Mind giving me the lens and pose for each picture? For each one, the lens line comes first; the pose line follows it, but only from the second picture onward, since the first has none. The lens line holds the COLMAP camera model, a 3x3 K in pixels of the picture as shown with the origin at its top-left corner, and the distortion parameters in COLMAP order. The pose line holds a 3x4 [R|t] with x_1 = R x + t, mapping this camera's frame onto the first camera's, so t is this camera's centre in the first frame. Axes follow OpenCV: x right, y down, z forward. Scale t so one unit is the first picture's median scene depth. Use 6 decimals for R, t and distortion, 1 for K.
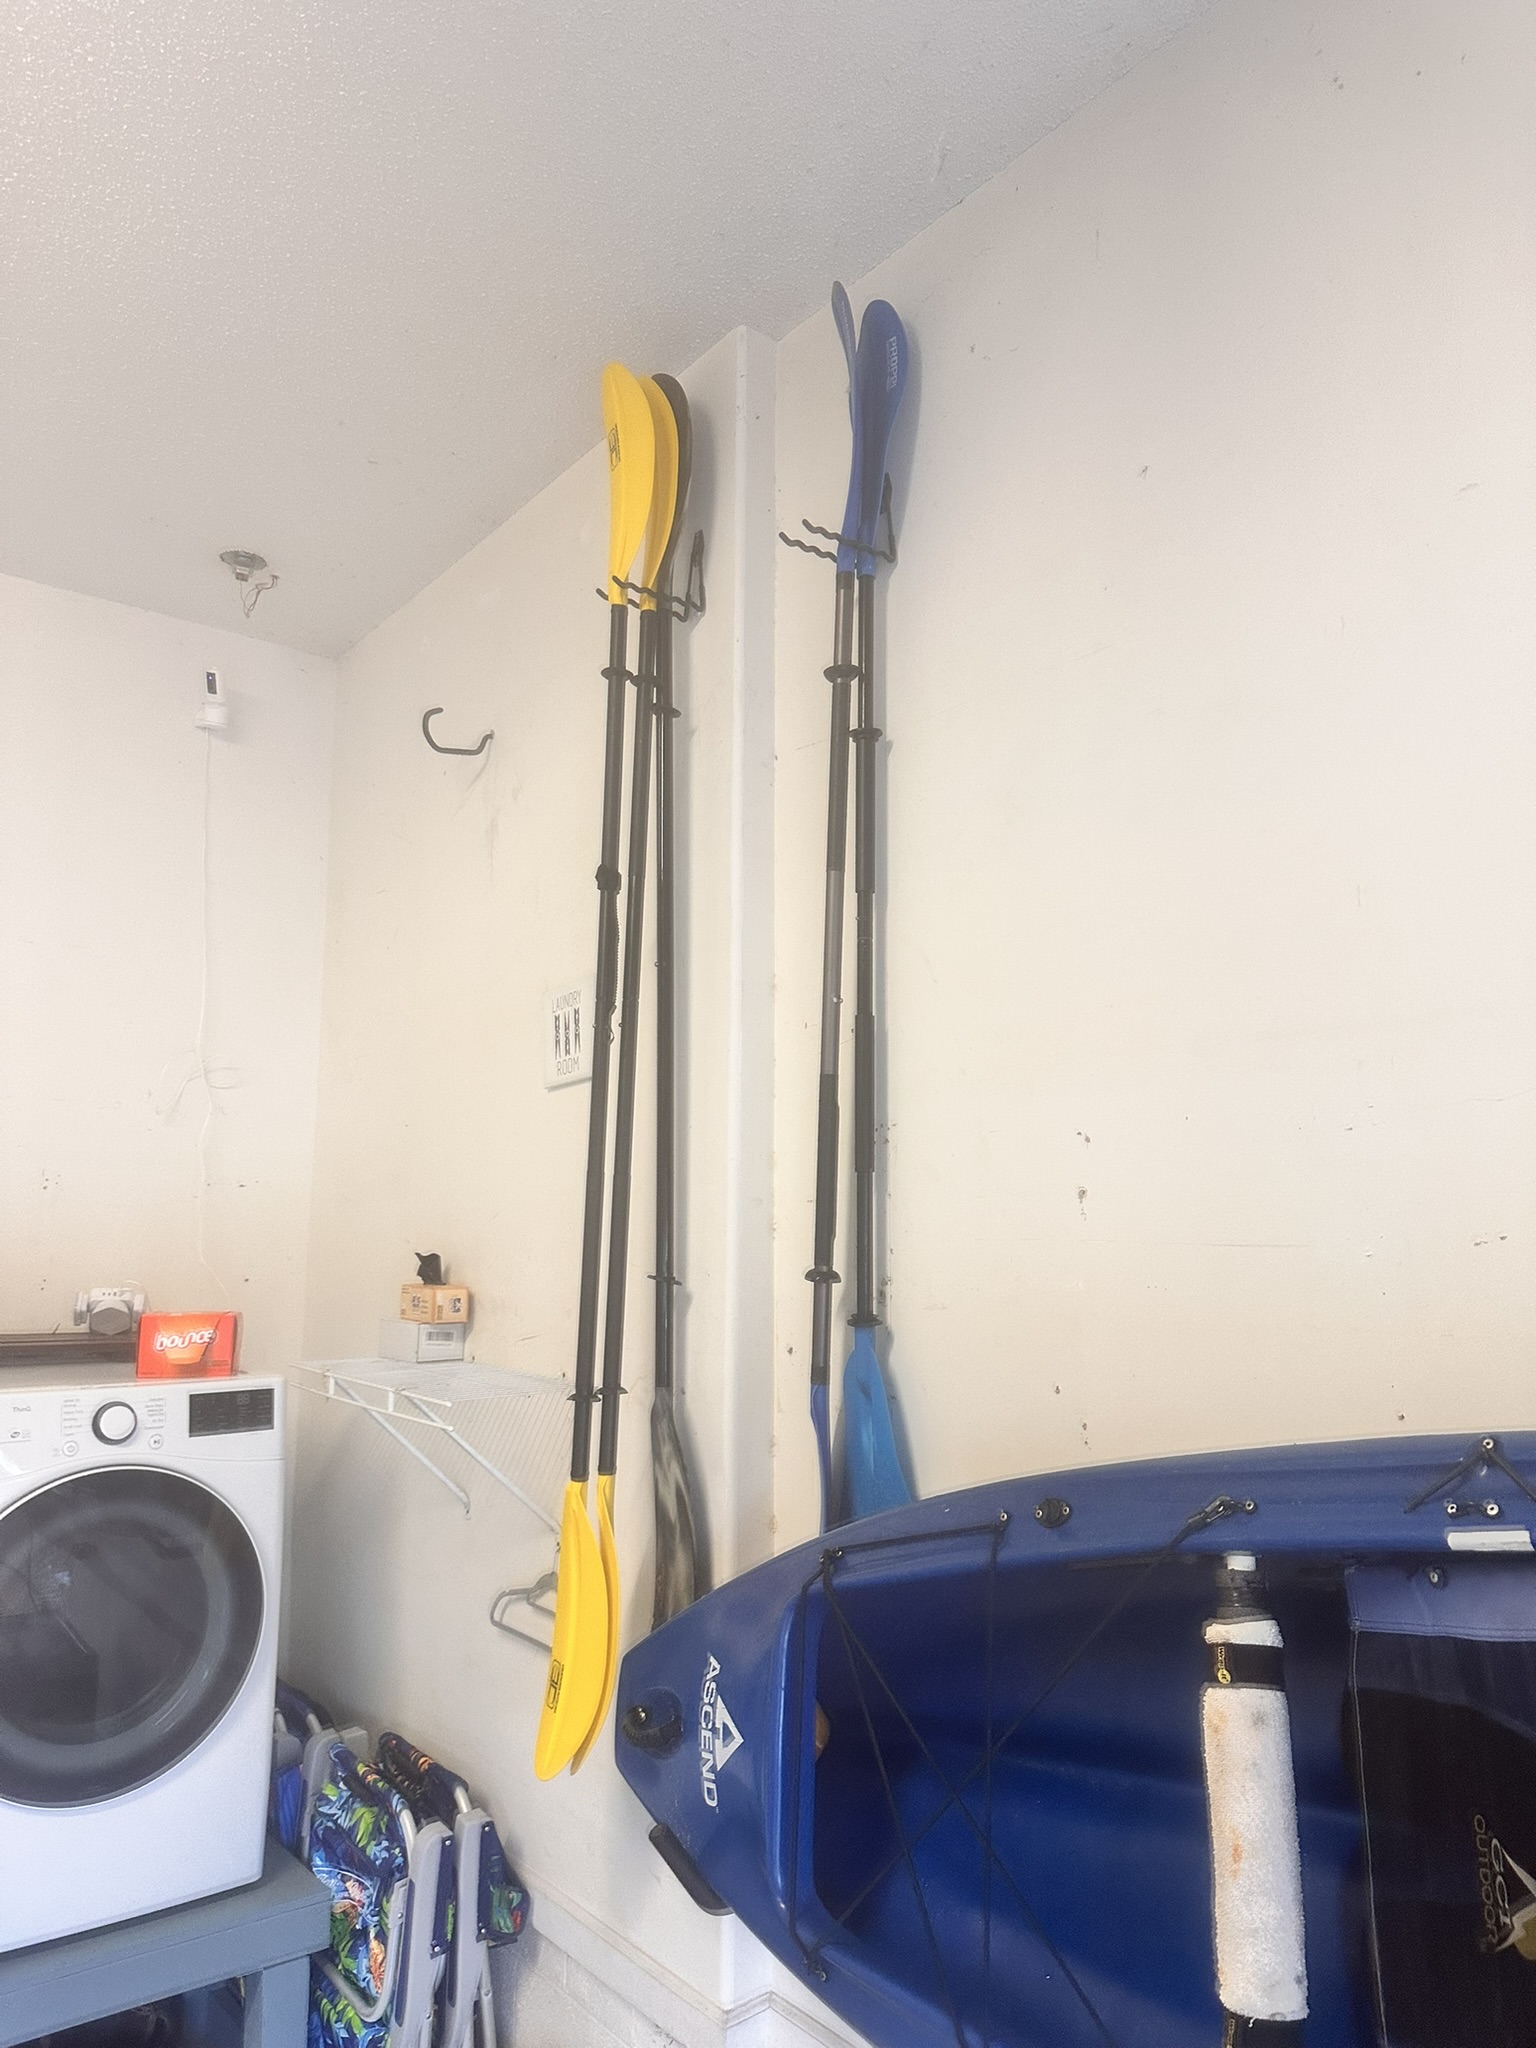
lens RADIAL K [[1420.8, 0, 777.2], [0, 1420.8, 1025.8], [0, 0, 1]] dist [0.084143, -0.133737]
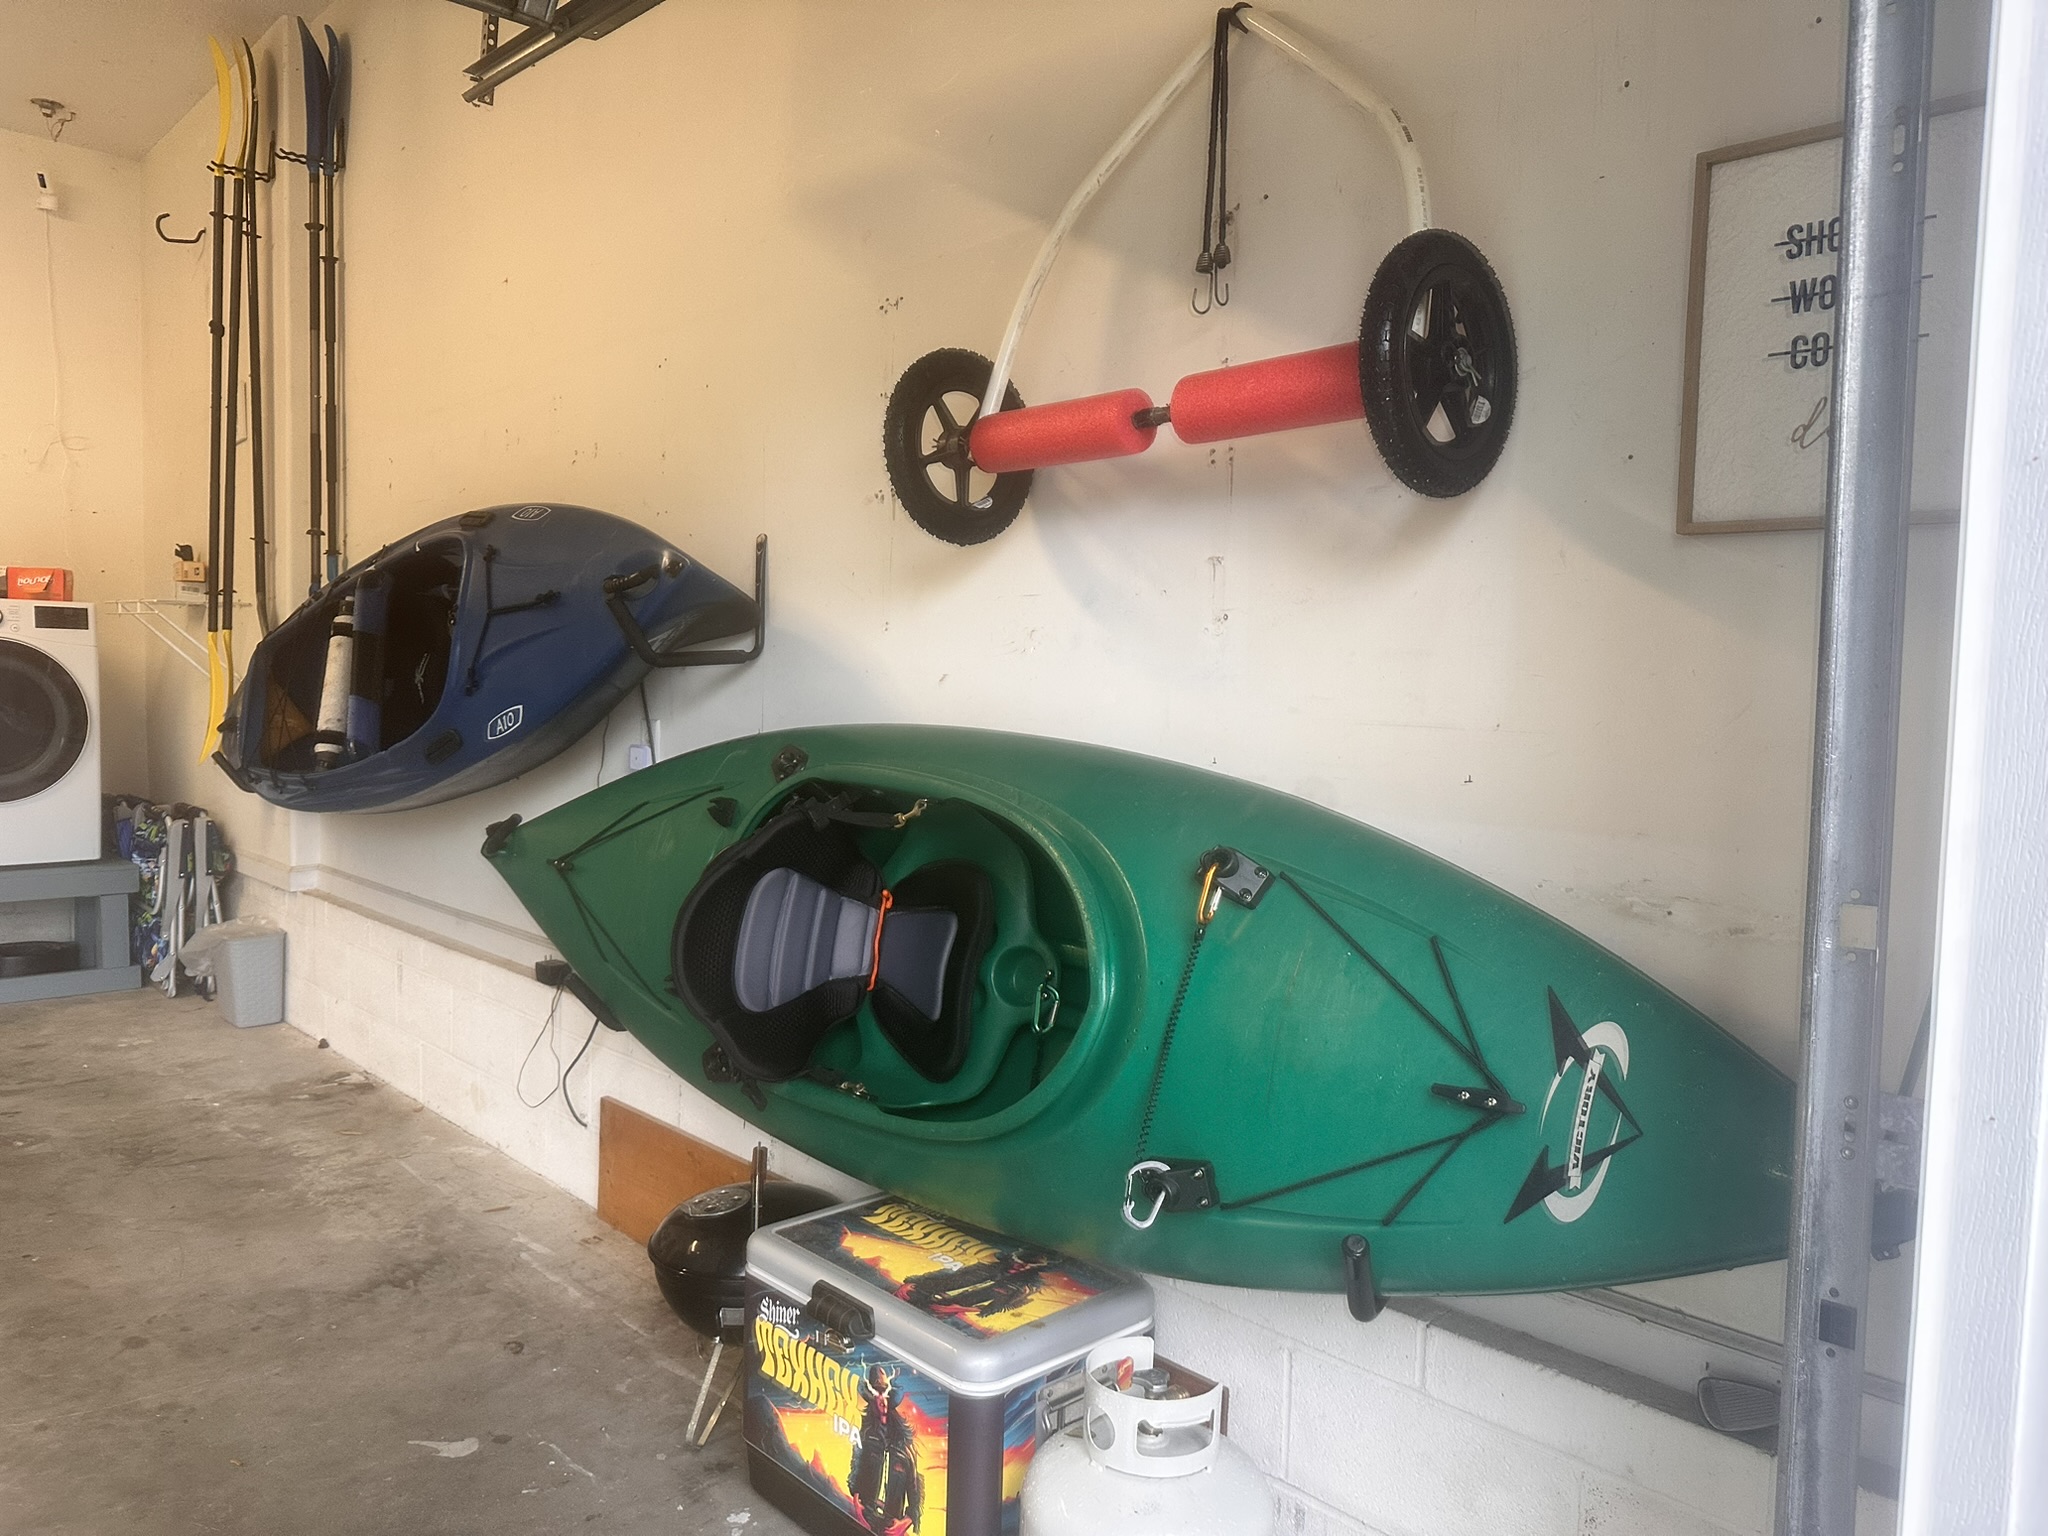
lens RADIAL K [[1445.0, 0, 1019.1], [0, 1445.0, 766.2], [0, 0, 1]] dist [0.003080, -0.009863]
pose [[0.995640, 0.011730, 0.092533, 0.748901], [-0.030351, 0.978815, 0.202483, 0.045021], [-0.088198, -0.204408, 0.974904, -1.061318]]
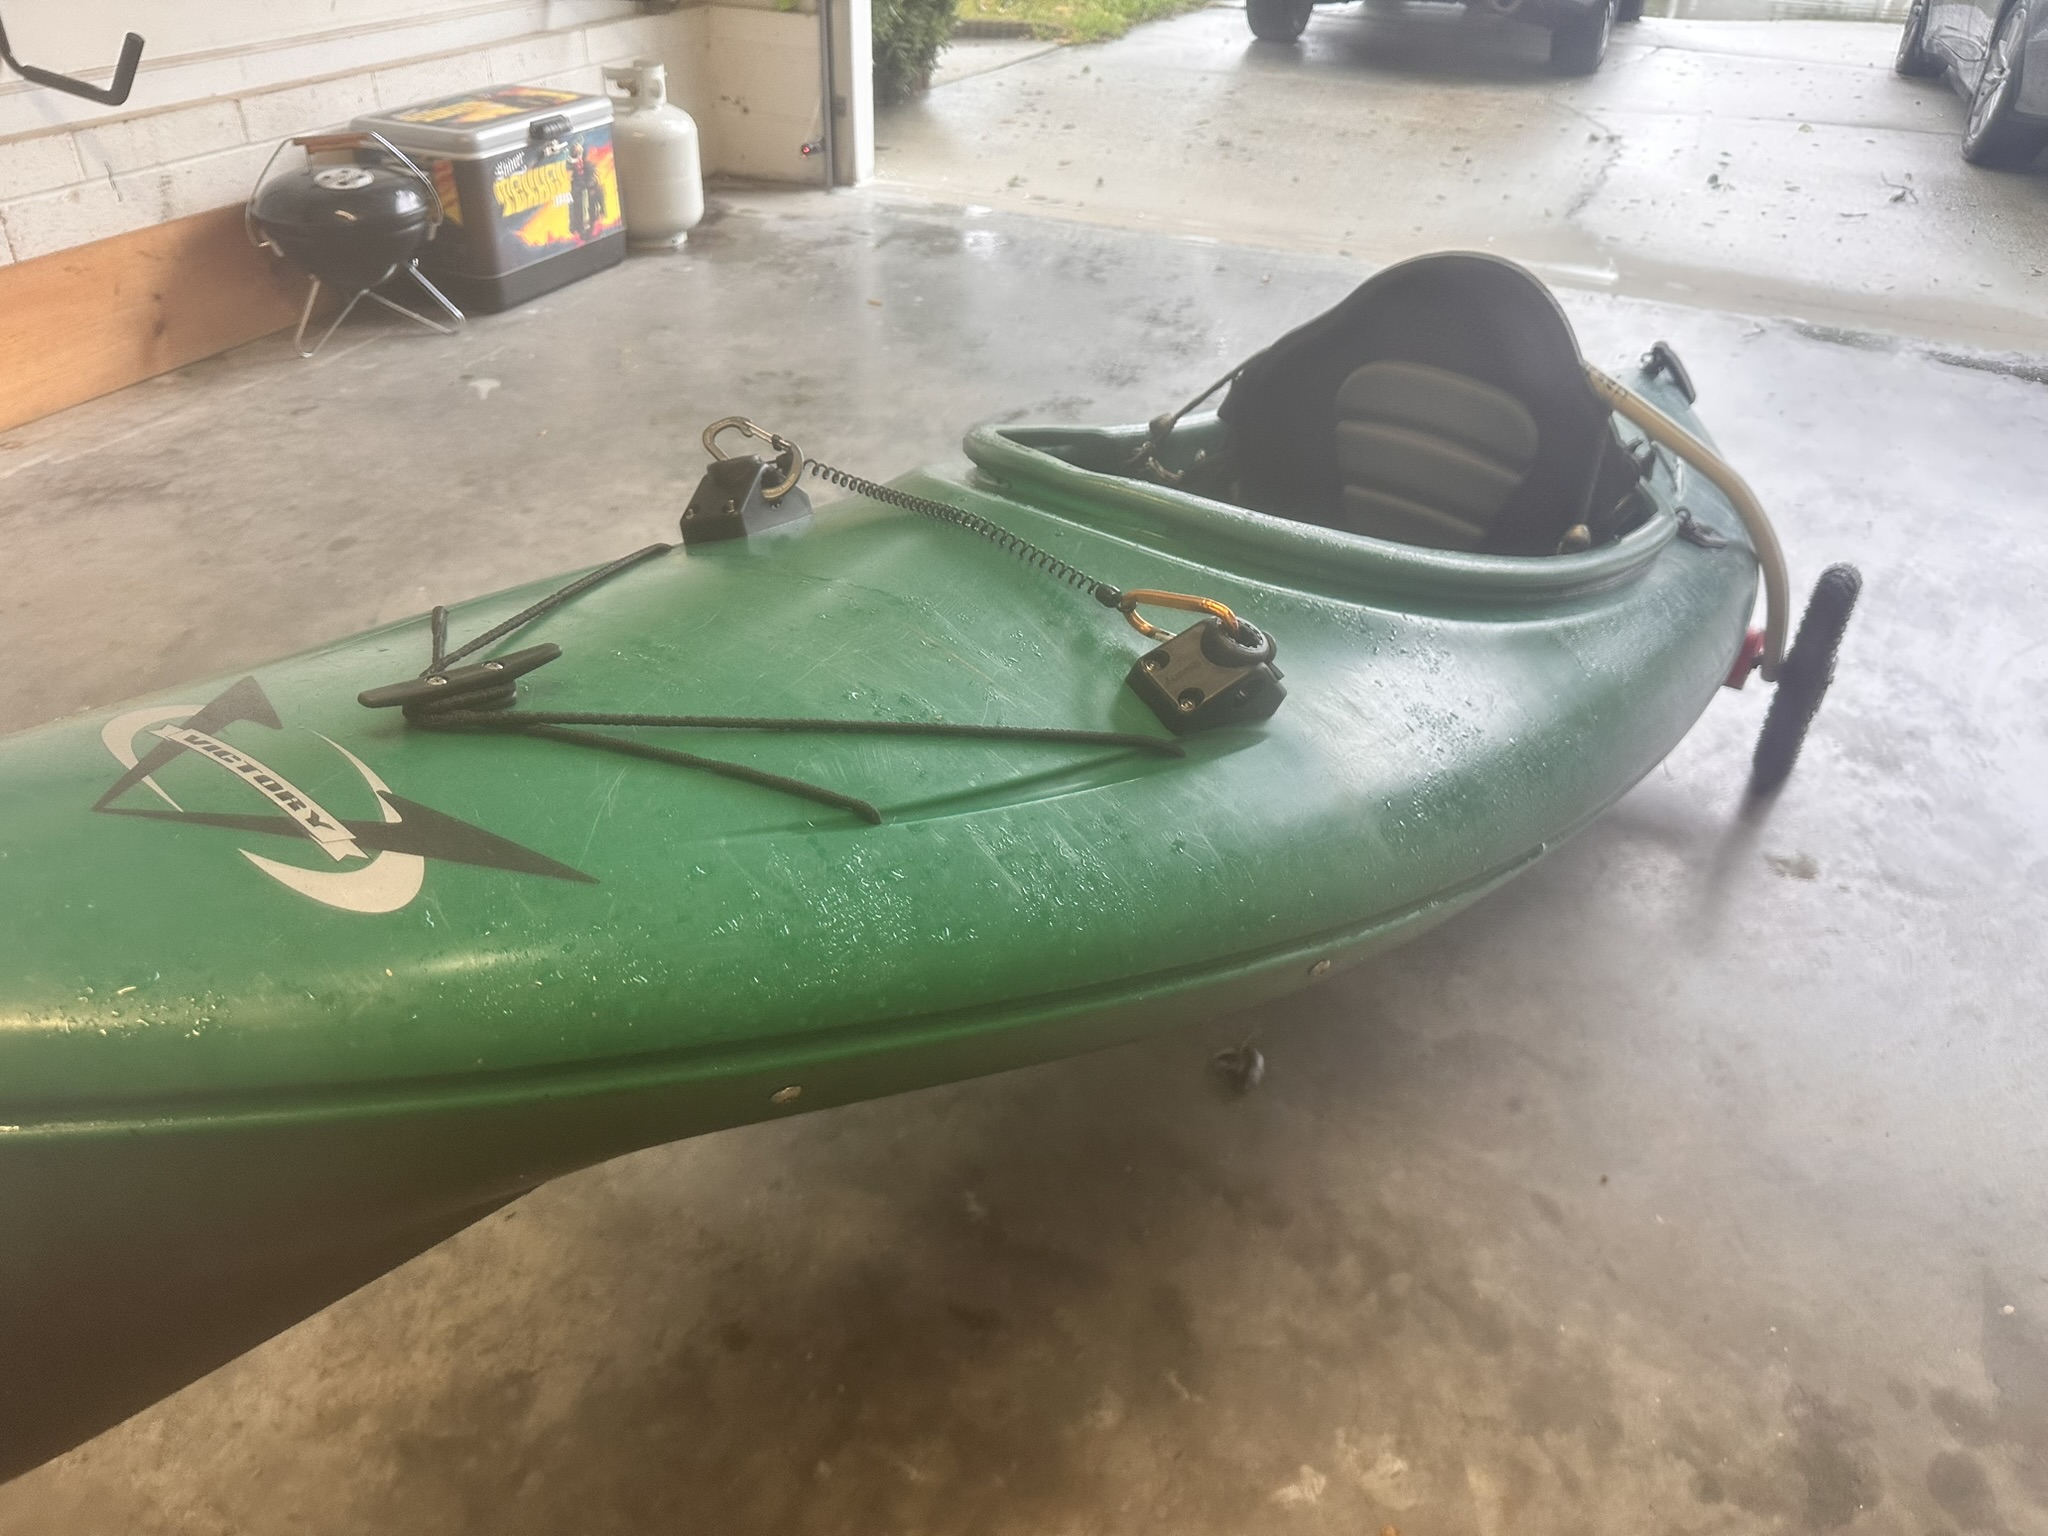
lens RADIAL K [[1486.5, 0, 1059.3], [0, 1486.5, 766.8], [0, 0, 1]] dist [-0.001657, -0.013331]
pose [[-0.498246, -0.507010, 0.703343, -0.770063], [-0.162786, 0.851480, 0.498479, 0.242465], [-0.851617, 0.133871, -0.506781, 0.030471]]
